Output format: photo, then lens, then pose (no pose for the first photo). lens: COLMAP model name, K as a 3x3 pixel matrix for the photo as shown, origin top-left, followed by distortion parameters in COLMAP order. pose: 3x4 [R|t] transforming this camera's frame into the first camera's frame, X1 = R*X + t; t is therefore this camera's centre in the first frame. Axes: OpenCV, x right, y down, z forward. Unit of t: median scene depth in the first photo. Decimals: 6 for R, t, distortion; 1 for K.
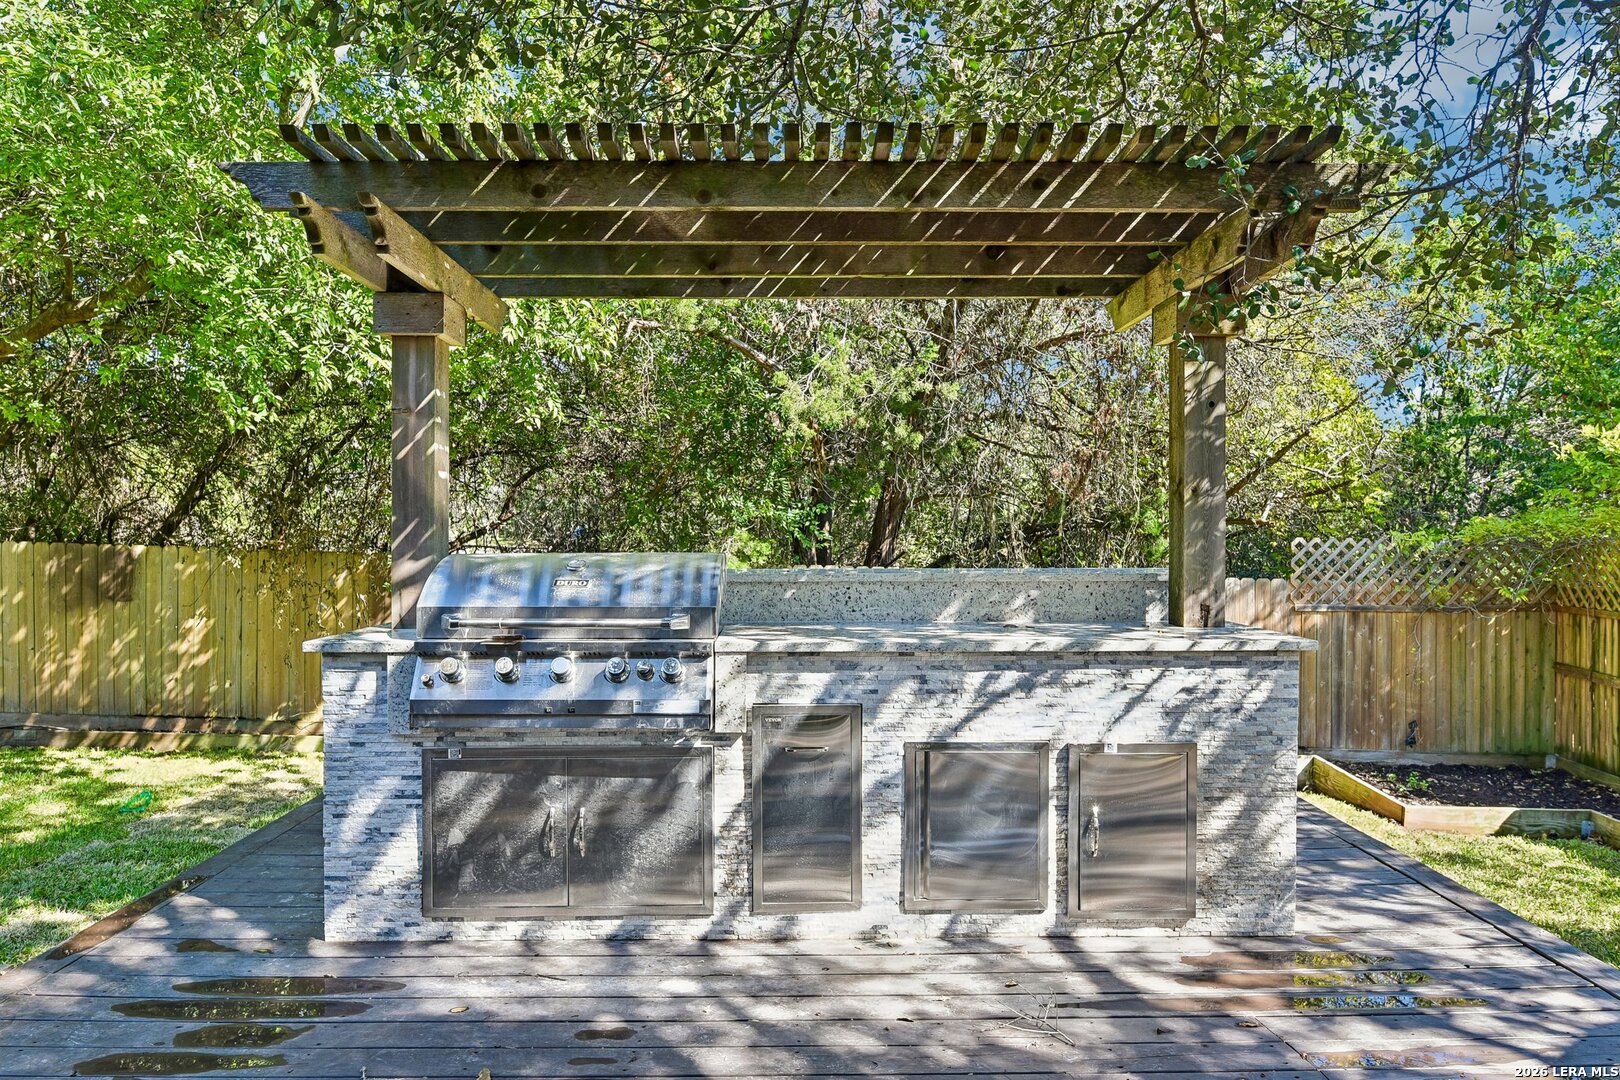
lens RADIAL K [[1047.5, 0, 809.7], [0, 1047.5, 531.6], [0, 0, 1]] dist [-0.010436, 0.000633]
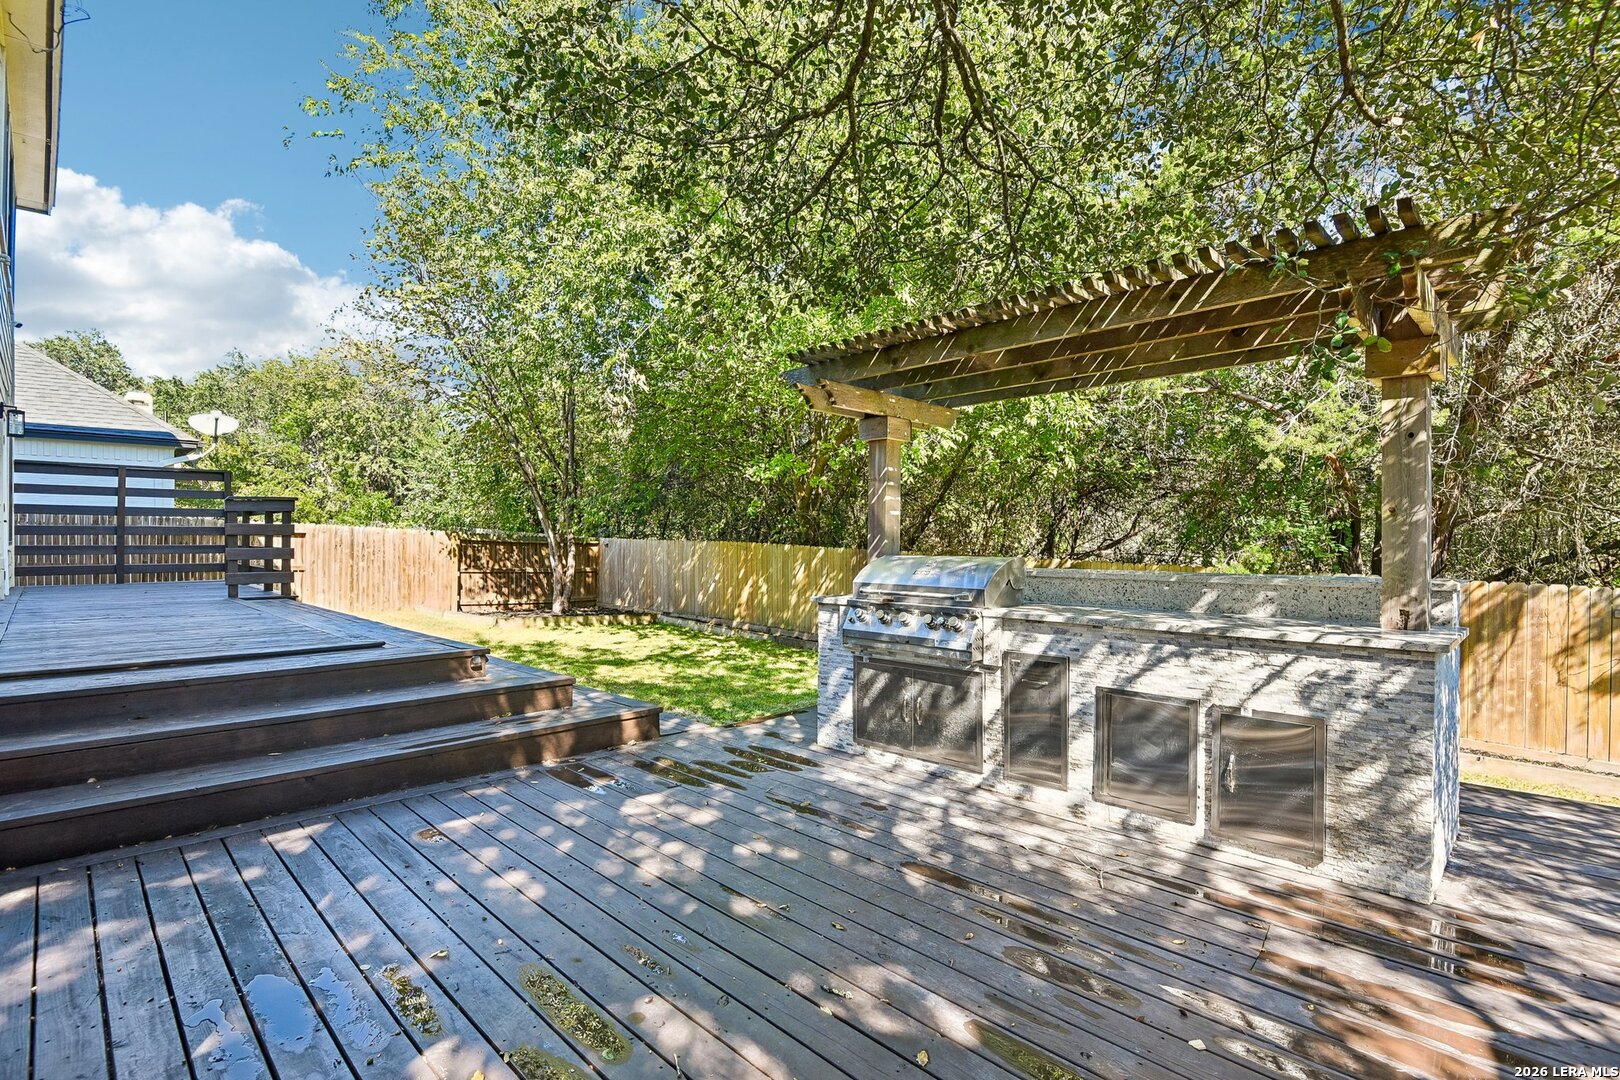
lens RADIAL K [[767.1, 0, 818.7], [0, 767.1, 537.6], [0, 0, 1]] dist [-0.013158, -0.001033]
pose [[0.700782, -0.001722, -0.713374, 0.598327], [-0.003409, 0.999978, -0.005763, -0.002656], [0.713368, 0.006471, 0.700760, -0.050699]]
